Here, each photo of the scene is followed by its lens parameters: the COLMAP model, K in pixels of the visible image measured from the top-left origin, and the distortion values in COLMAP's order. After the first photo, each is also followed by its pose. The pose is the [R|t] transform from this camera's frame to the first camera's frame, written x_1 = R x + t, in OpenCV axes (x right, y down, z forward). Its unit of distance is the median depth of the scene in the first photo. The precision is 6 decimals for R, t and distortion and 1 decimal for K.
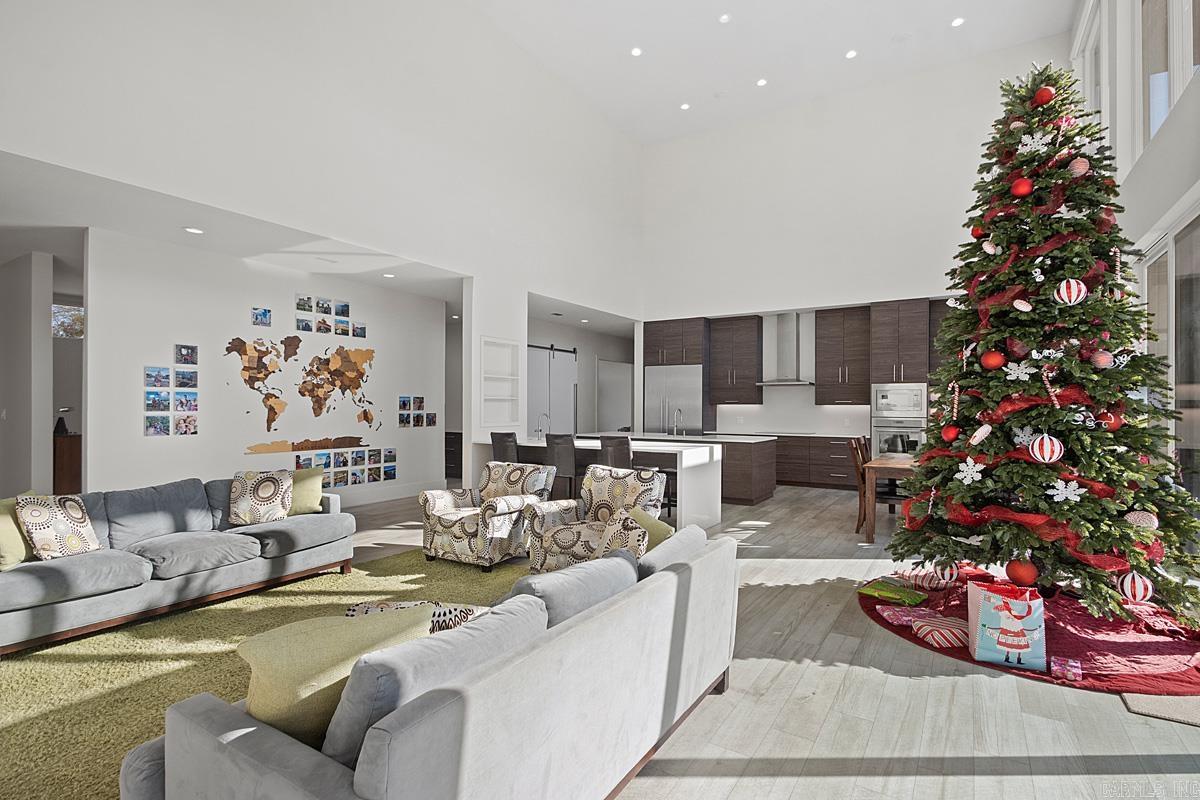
lens RADIAL K [[571.0, 0, 610.4], [0, 571.0, 408.0], [0, 0, 1]] dist [0.016805, -0.000383]
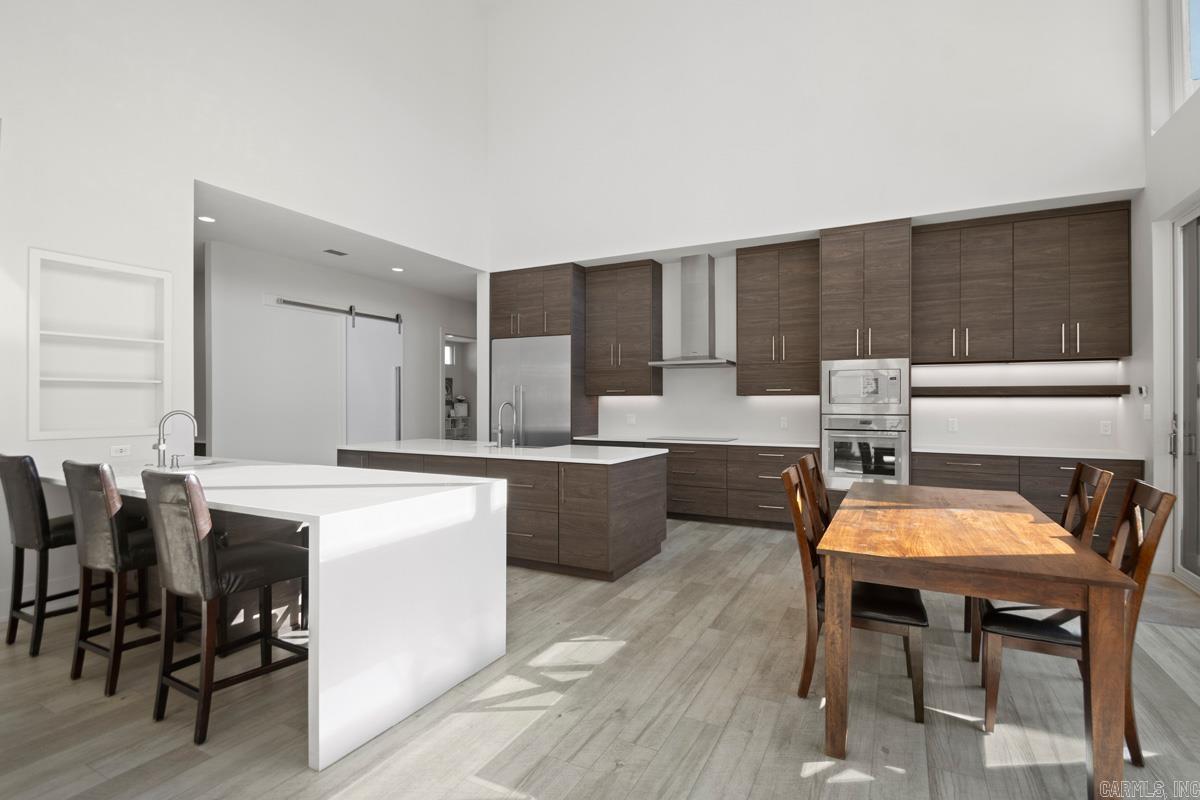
lens RADIAL K [[560.5, 0, 609.8], [0, 560.5, 398.8], [0, 0, 1]] dist [-0.001508, -0.000748]
pose [[0.996794, -0.002664, 0.079972, 0.230473], [0.003374, 0.999956, -0.008736, 0.004537], [-0.079945, 0.008977, 0.996759, 0.534195]]
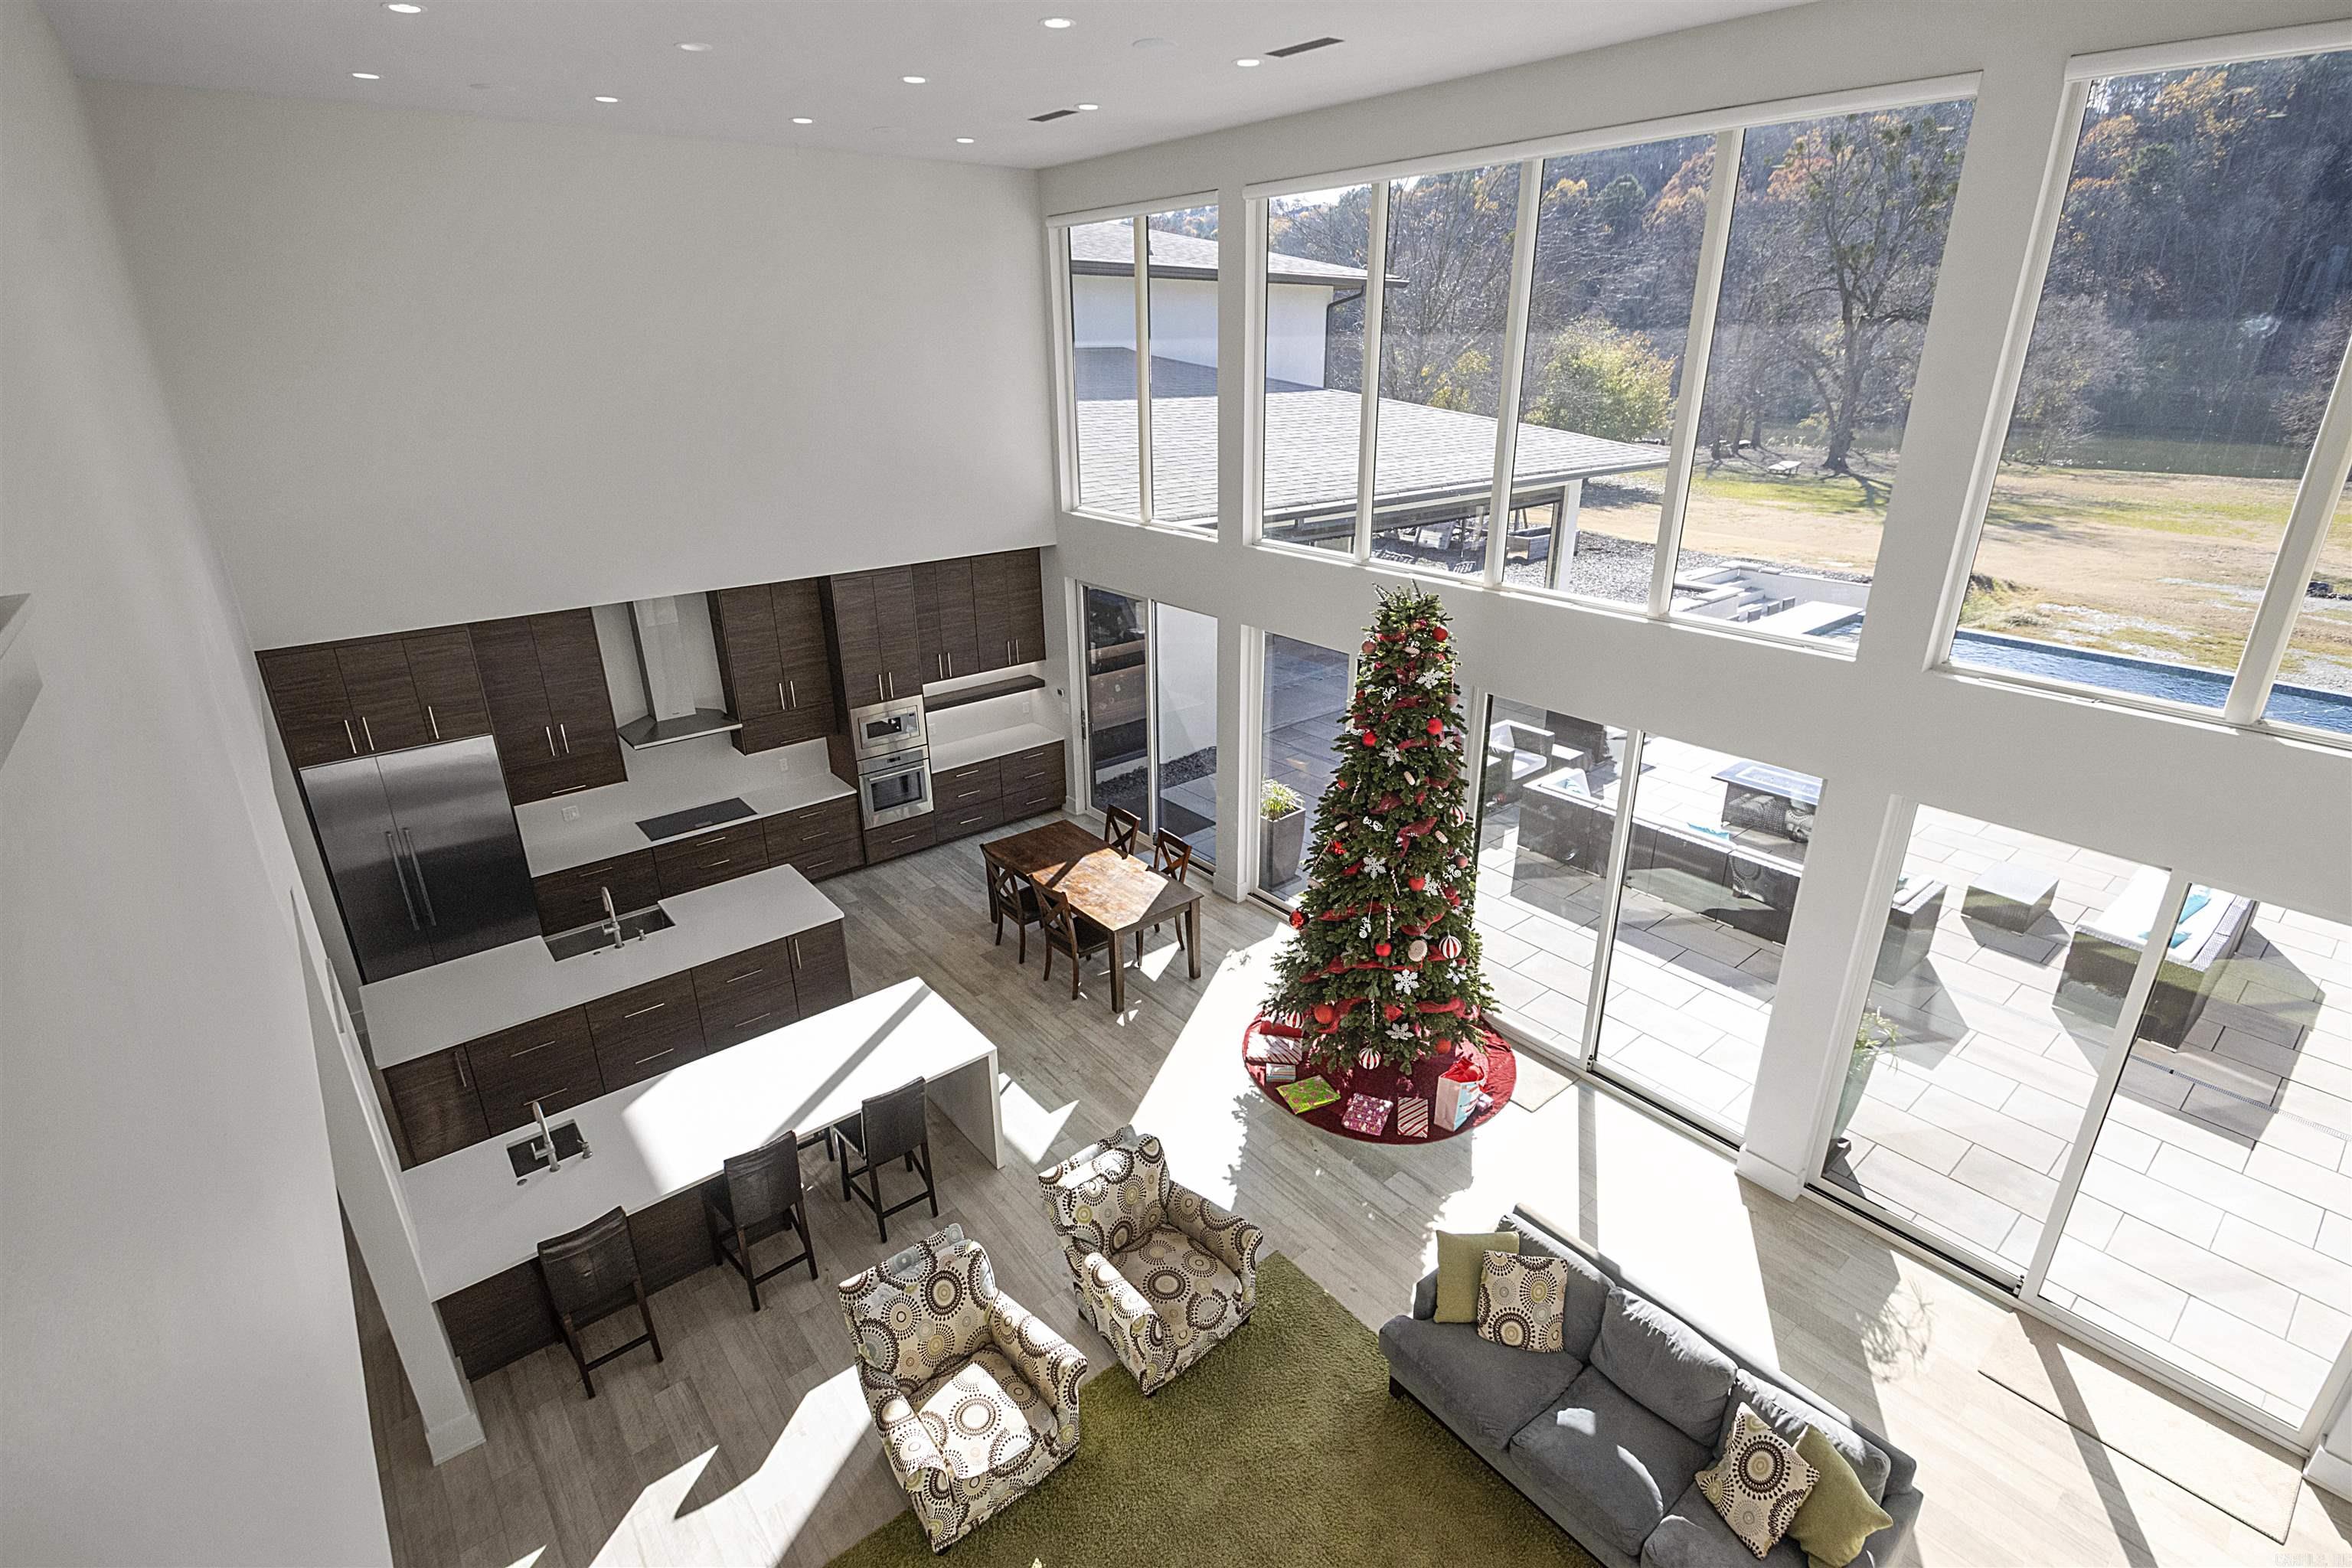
lens RADIAL K [[1098.6, 0, 1195.3], [0, 1098.6, 781.6], [0, 0, 1]] dist [-0.001508, -0.000748]
pose [[0.310408, -0.359379, 0.880053, -0.604465], [0.008083, 0.926748, 0.375597, -0.515173], [-0.950569, -0.109475, 0.290575, 0.403218]]
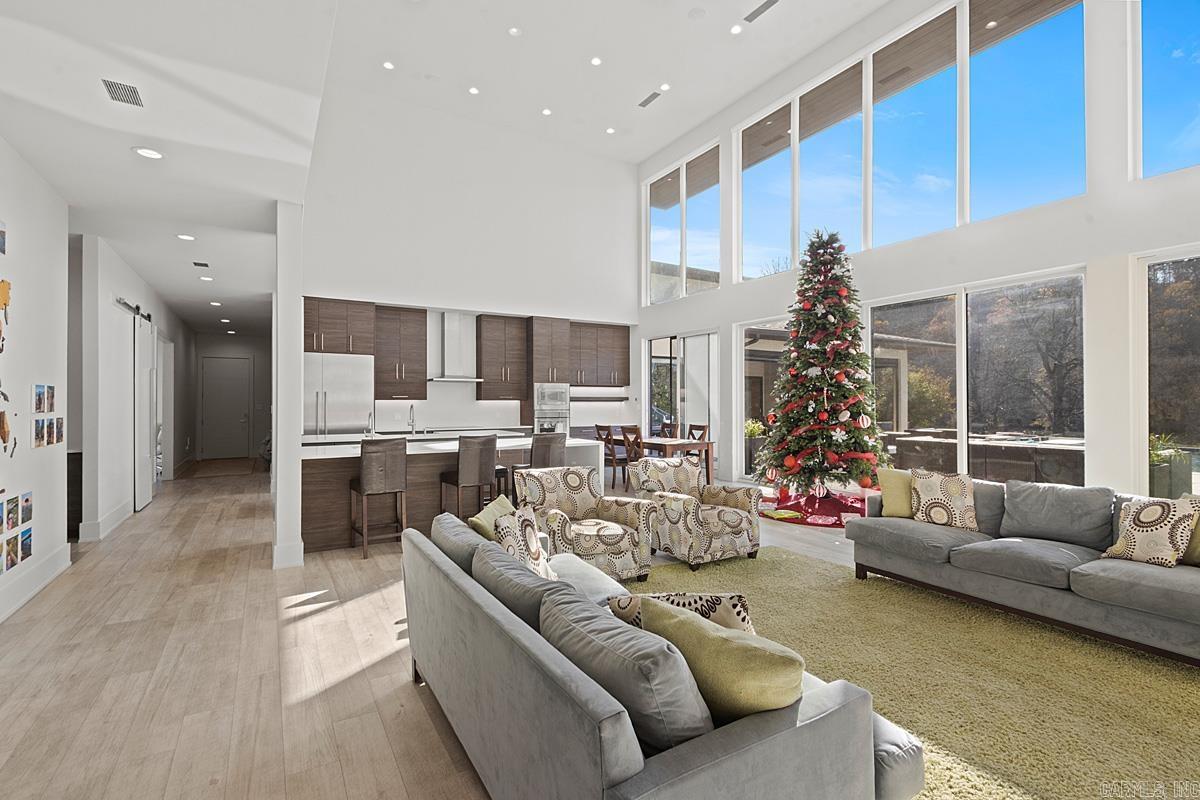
lens RADIAL K [[563.8, 0, 603.6], [0, 563.8, 396.3], [0, 0, 1]] dist [0.025952, -0.011120]
pose [[0.458960, 0.003653, 0.888449, -0.692628], [0.005925, 0.999957, -0.007172, -0.005126], [-0.888437, 0.008556, 0.458919, 0.411503]]
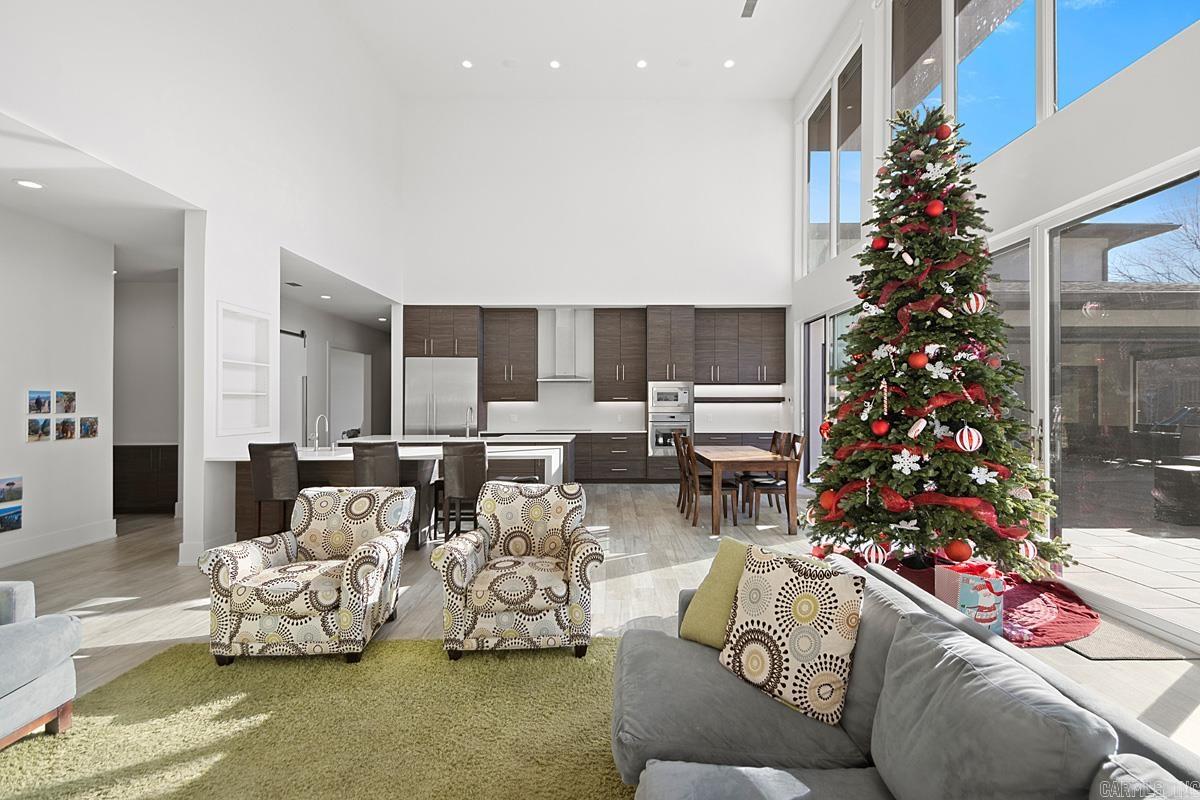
lens RADIAL K [[563.9, 0, 613.0], [0, 563.9, 402.7], [0, 0, 1]] dist [0.024598, -0.000570]
pose [[0.845740, -0.005071, 0.533571, -0.203669], [0.007284, 0.999971, -0.002043, -0.001931], [-0.533546, 0.005614, 0.845753, 0.193263]]
